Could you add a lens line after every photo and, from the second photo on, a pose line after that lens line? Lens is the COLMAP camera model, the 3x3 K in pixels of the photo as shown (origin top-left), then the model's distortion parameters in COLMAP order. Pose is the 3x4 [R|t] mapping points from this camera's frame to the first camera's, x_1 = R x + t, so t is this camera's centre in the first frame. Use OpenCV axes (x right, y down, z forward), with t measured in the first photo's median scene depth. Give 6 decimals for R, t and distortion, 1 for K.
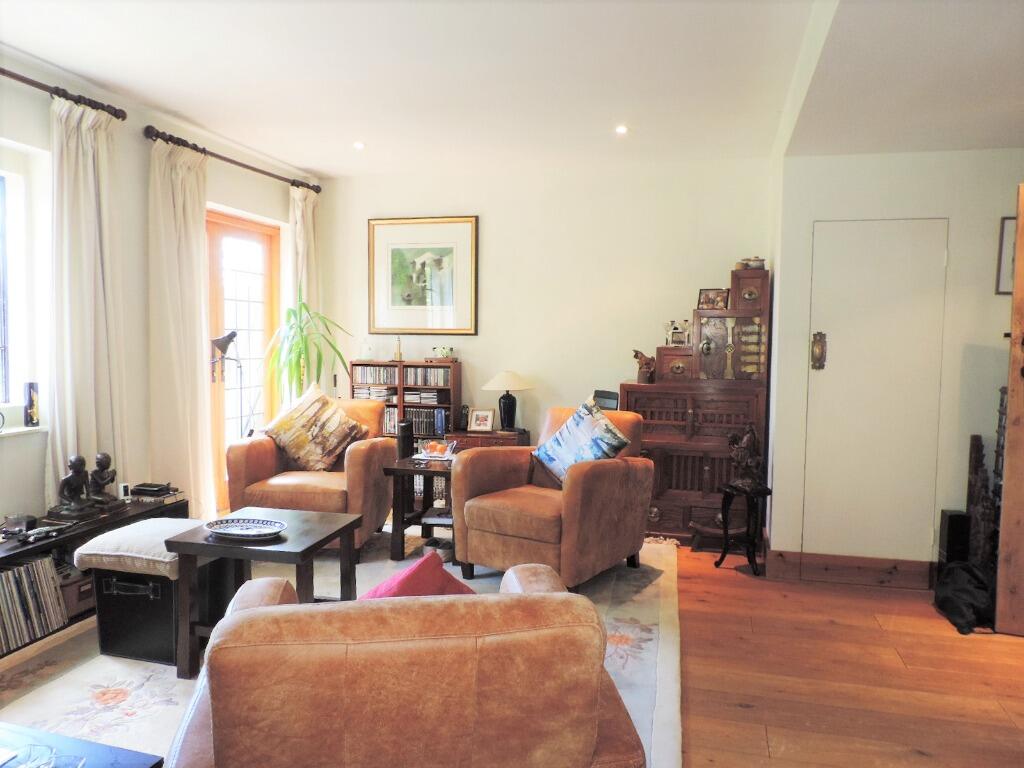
lens RADIAL K [[732.2, 0, 512.0], [0, 732.2, 384.0], [0, 0, 1]] dist [-0.005481, -0.004790]
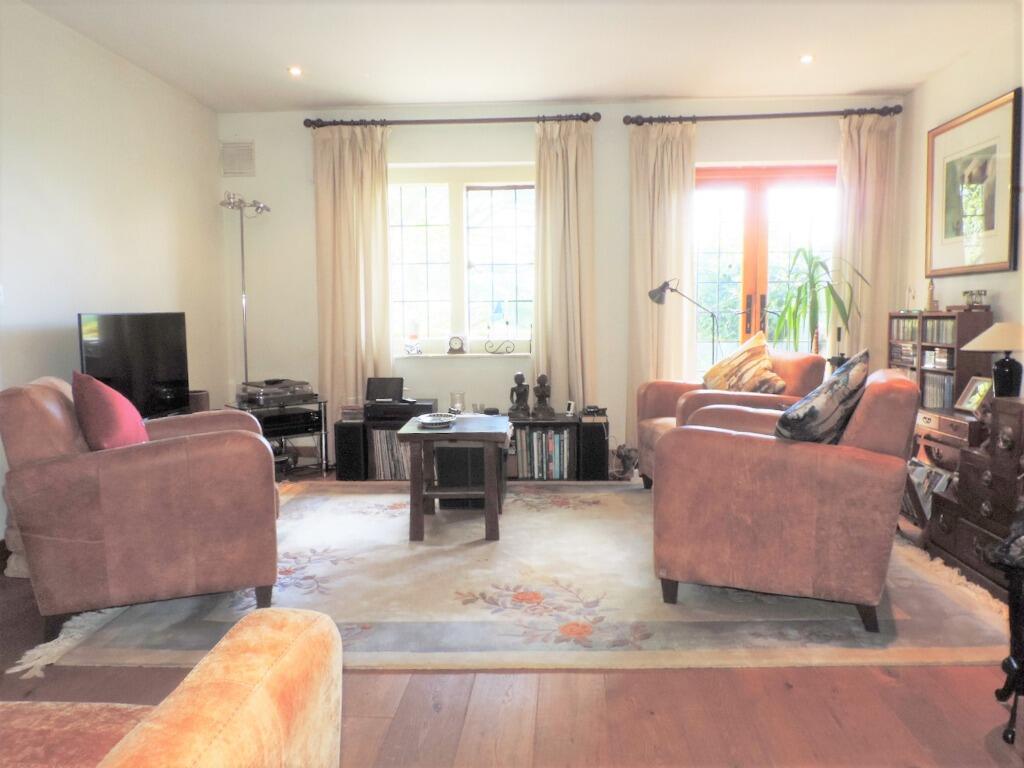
lens RADIAL K [[732.2, 0, 512.0], [0, 732.2, 384.0], [0, 0, 1]] dist [-0.005481, -0.004790]
pose [[0.210204, 0.077977, -0.974543, 0.613541], [-0.047285, 0.996458, 0.069531, 0.014494], [0.976513, 0.031465, 0.213147, 0.505206]]
